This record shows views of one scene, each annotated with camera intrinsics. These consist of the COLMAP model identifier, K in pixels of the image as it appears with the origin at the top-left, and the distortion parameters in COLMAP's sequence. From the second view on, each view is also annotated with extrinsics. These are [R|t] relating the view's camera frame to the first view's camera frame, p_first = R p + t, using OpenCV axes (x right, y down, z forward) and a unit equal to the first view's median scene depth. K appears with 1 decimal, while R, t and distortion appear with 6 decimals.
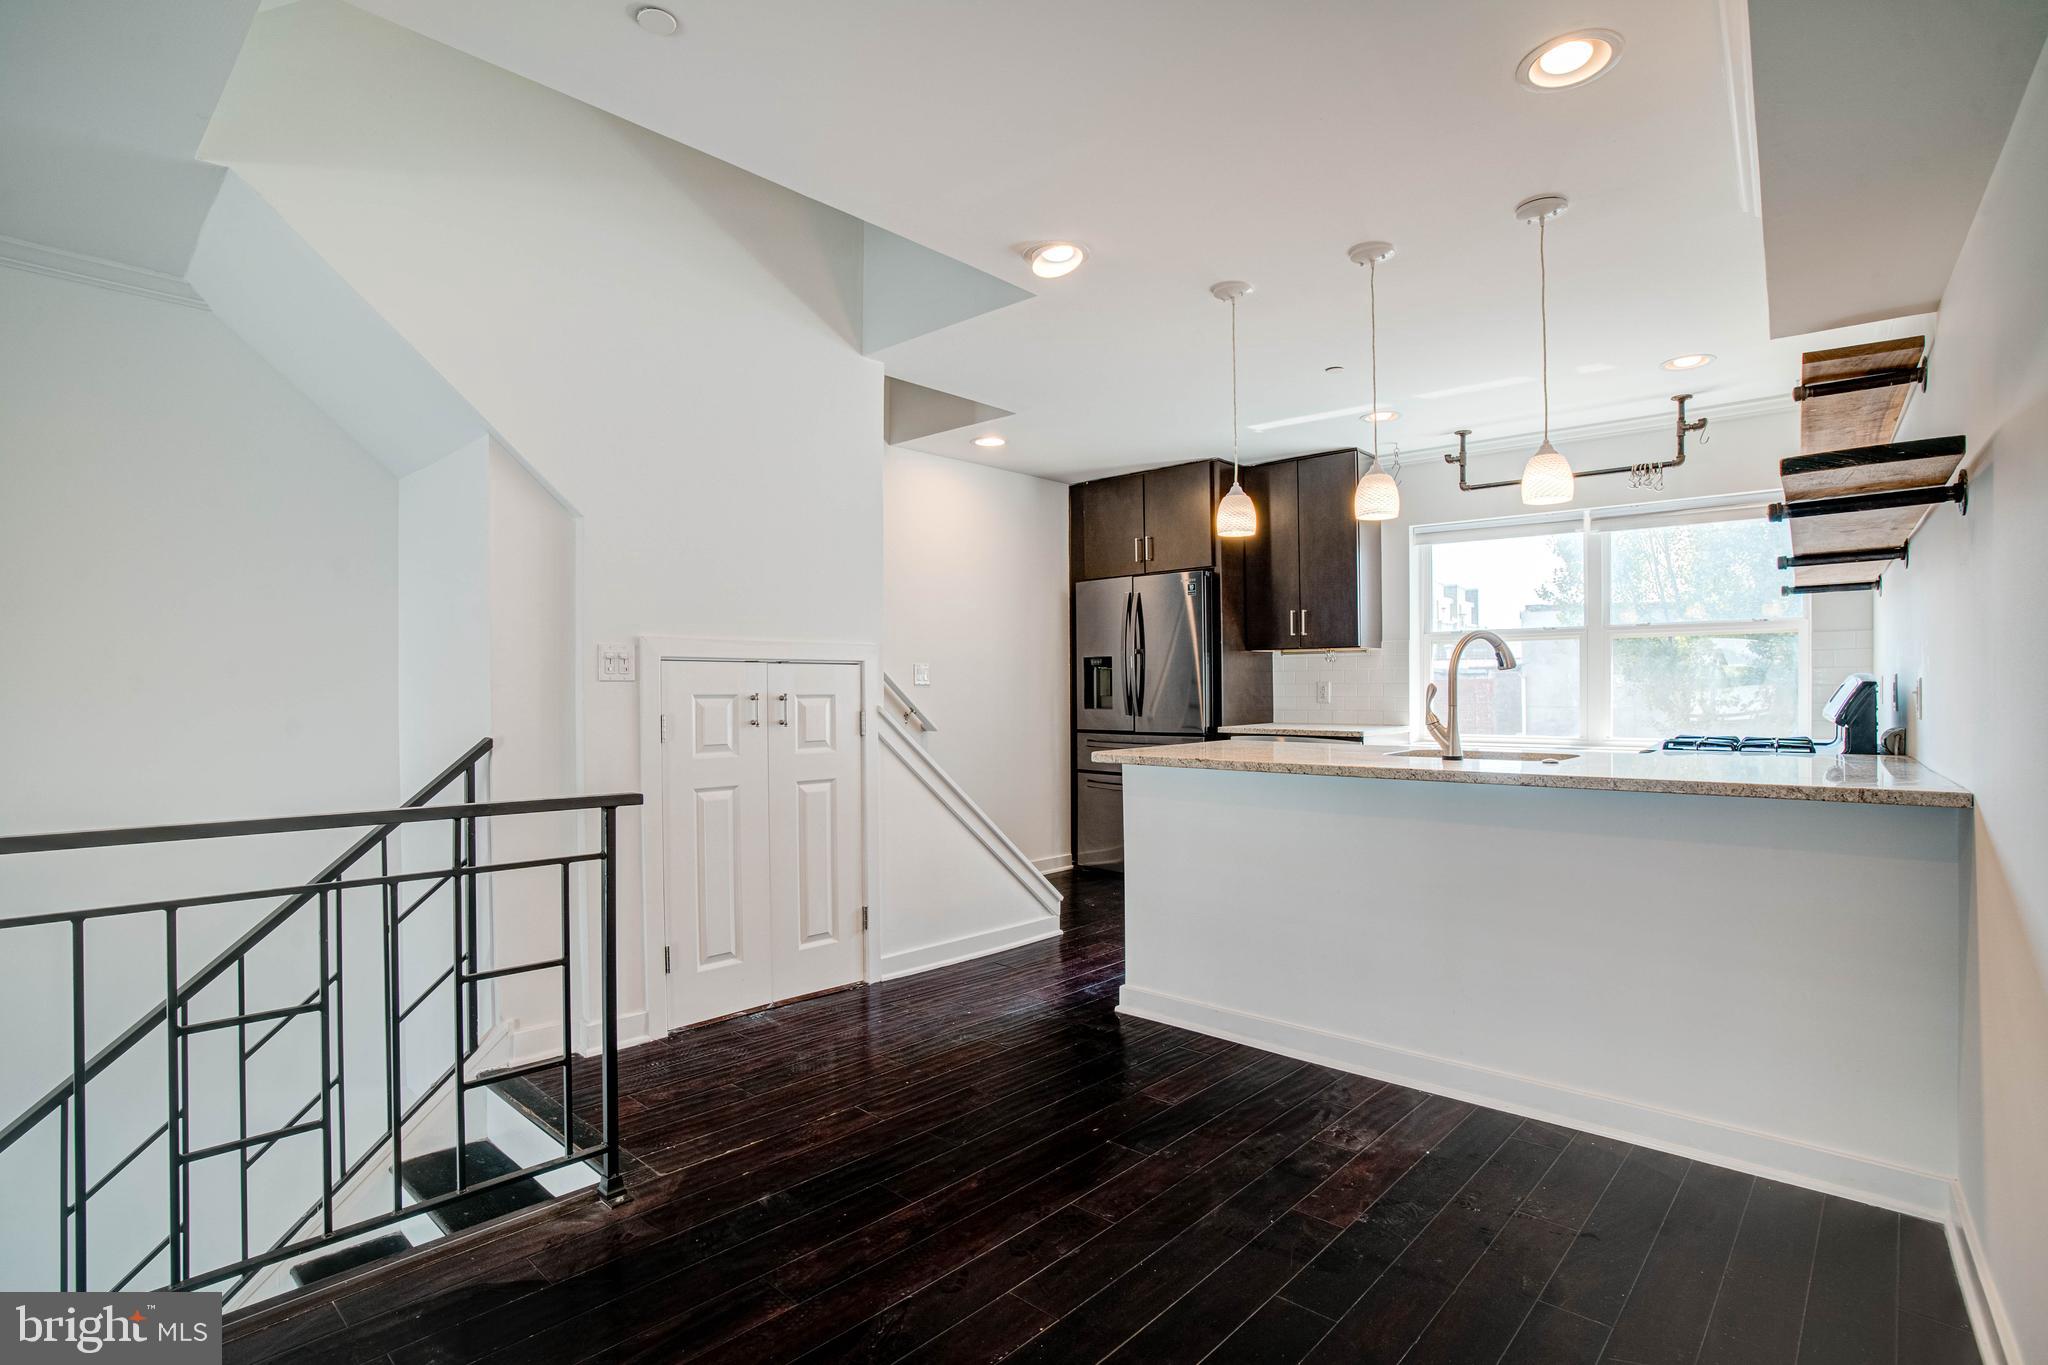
lens RADIAL K [[1008.3, 0, 1025.7], [0, 1008.3, 696.4], [0, 0, 1]] dist [-0.083993, 0.041813]
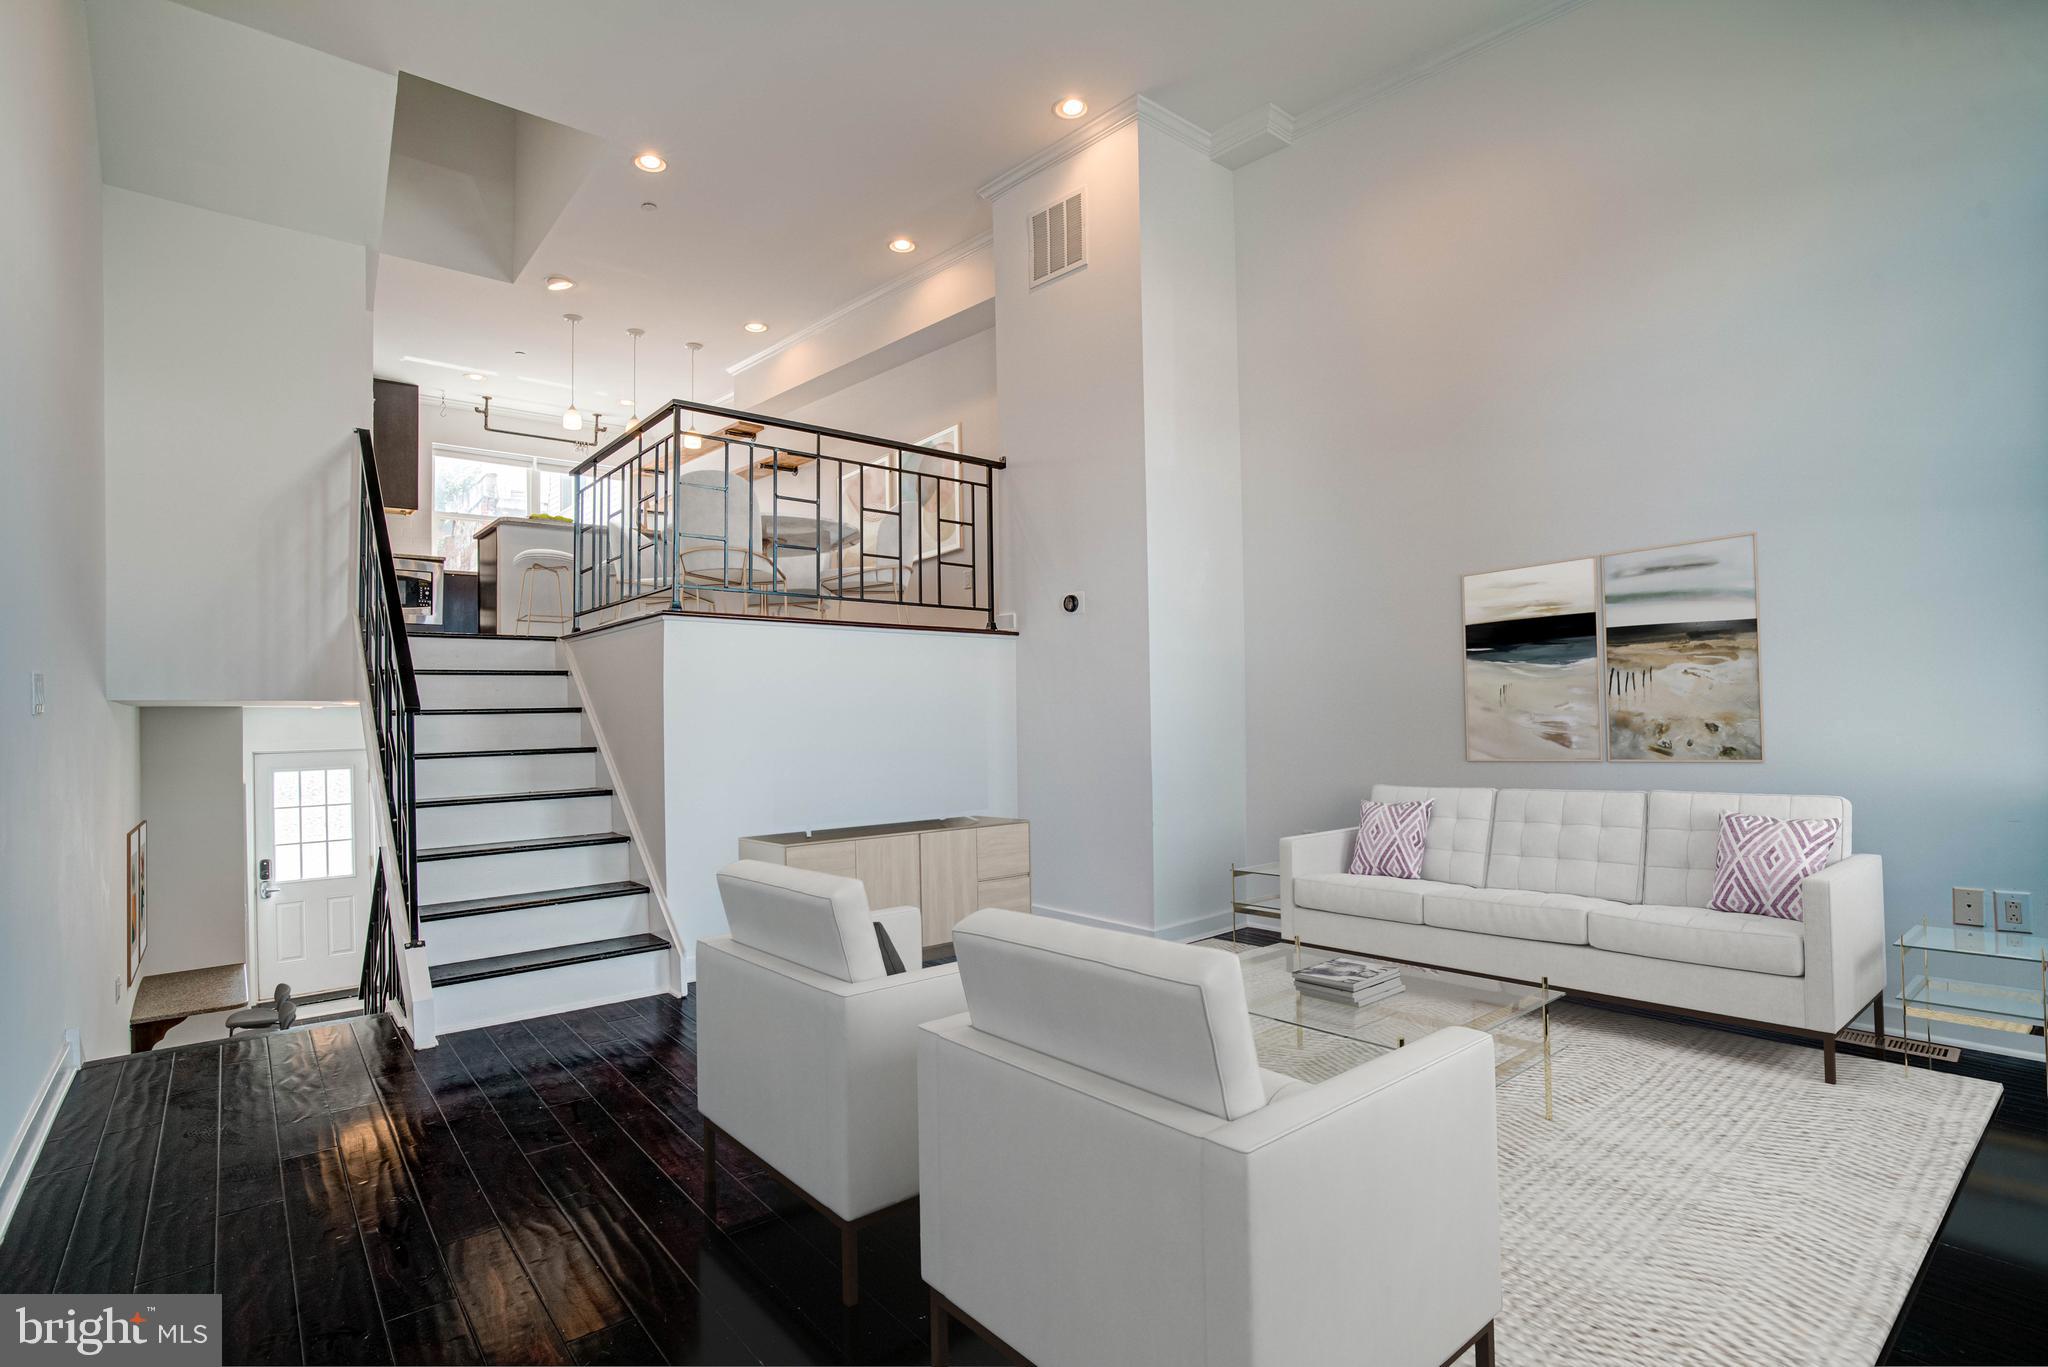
lens RADIAL K [[990.0, 0, 1020.2], [0, 990.0, 704.0], [0, 0, 1]] dist [-0.080589, 0.038459]
pose [[0.144357, 0.001439, 0.989525, -1.135028], [0.018370, 0.999823, -0.004134, 0.308602], [-0.989355, 0.018774, 0.144305, -0.188348]]
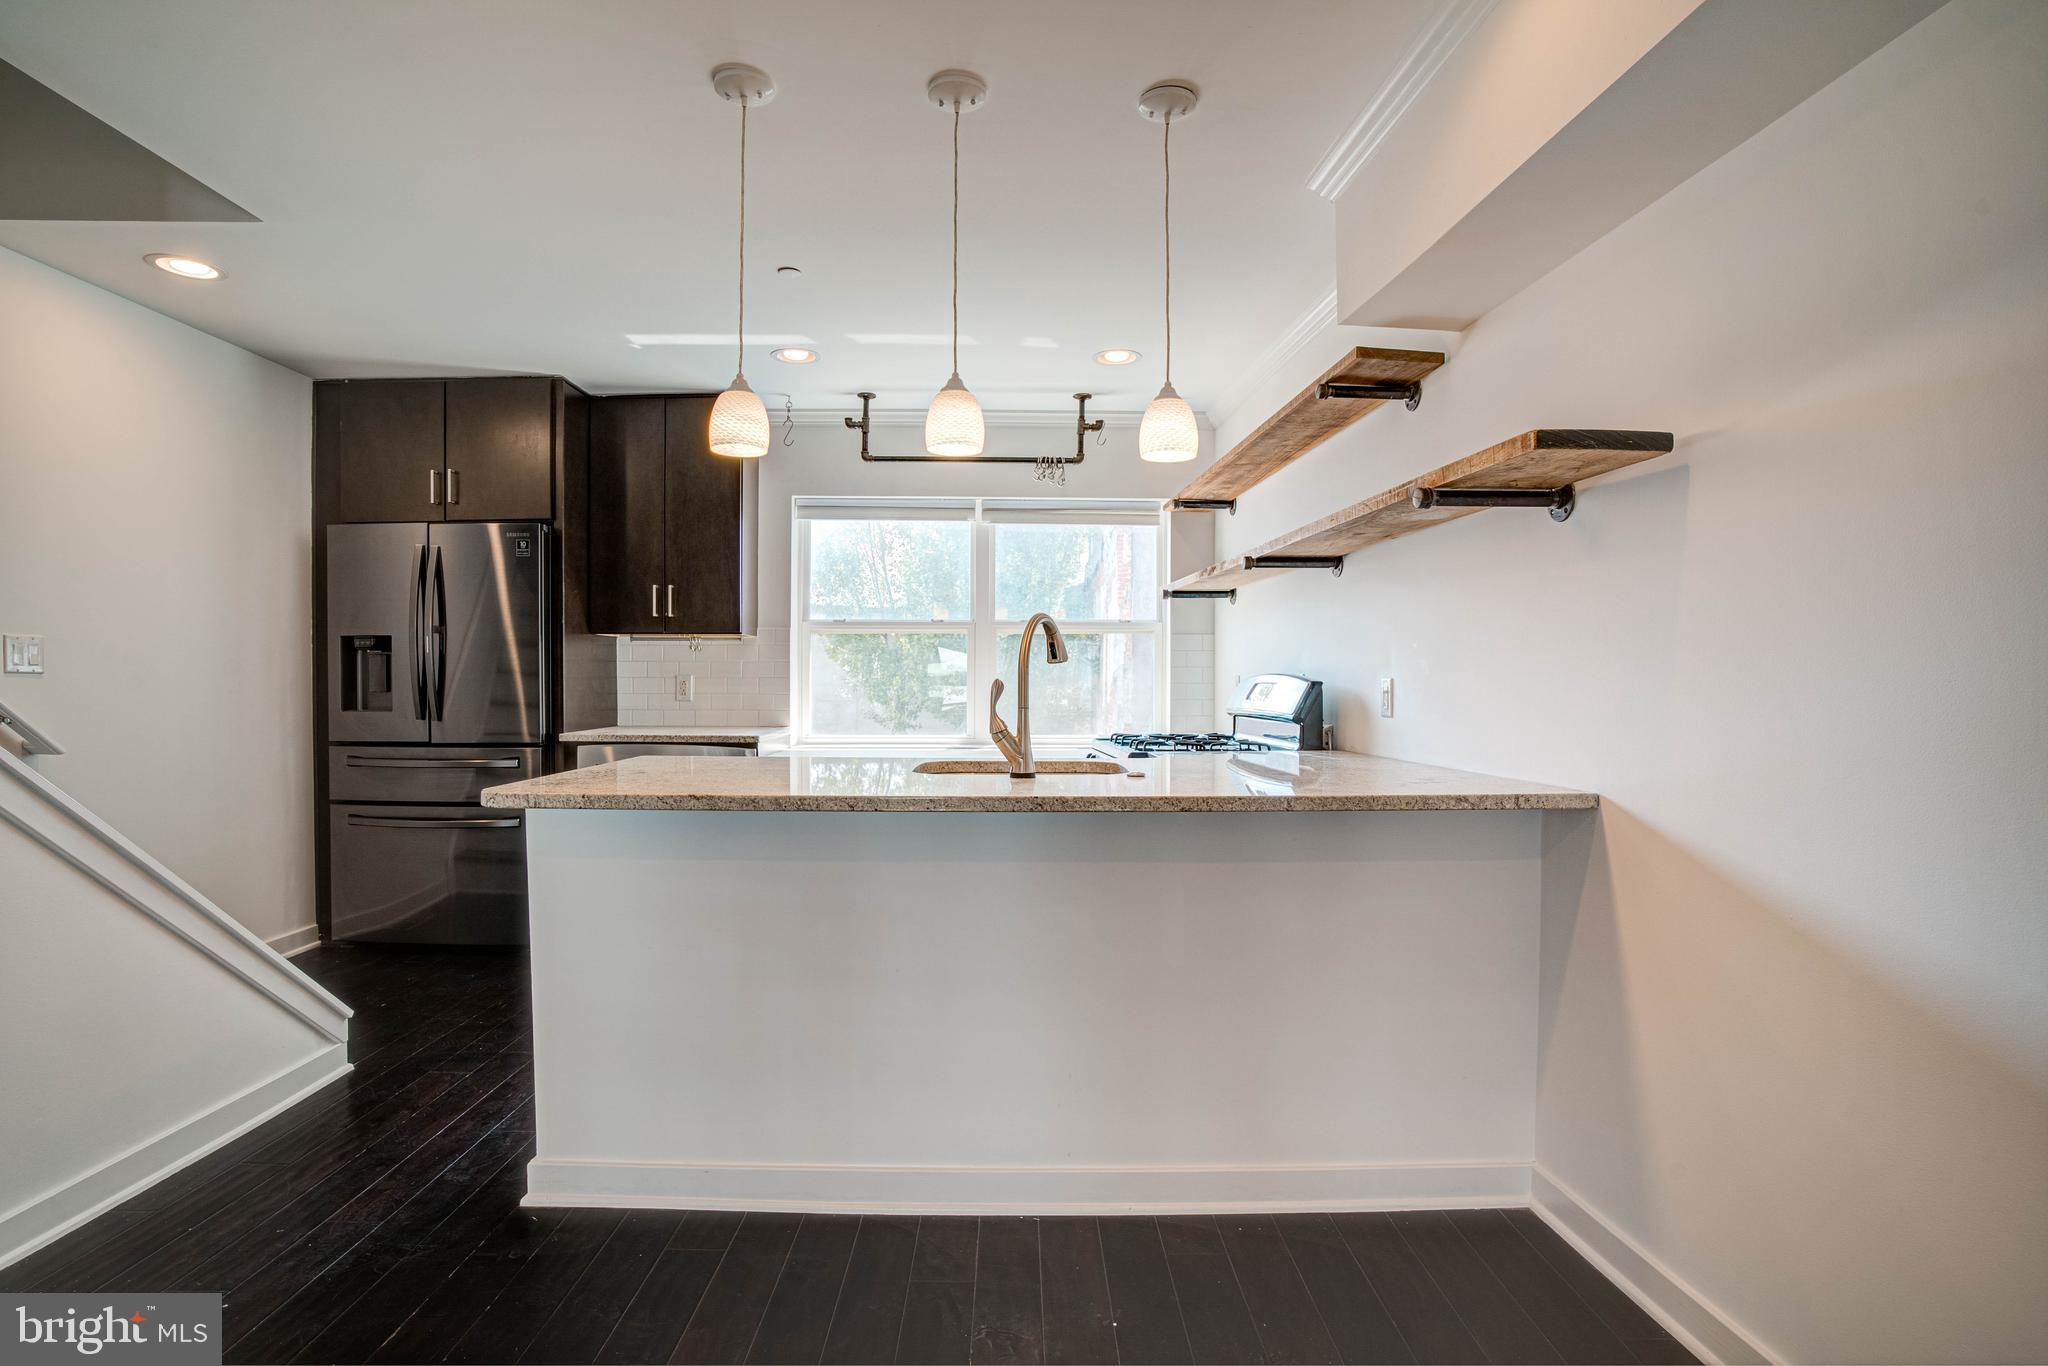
lens RADIAL K [[1008.3, 0, 1025.7], [0, 1008.3, 696.9], [0, 0, 1]] dist [-0.083993, 0.041813]
pose [[0.733854, -0.003014, 0.679300, -0.062585], [-0.001721, 0.999979, 0.006296, -0.002614], [-0.679305, -0.005790, 0.733834, 0.244176]]
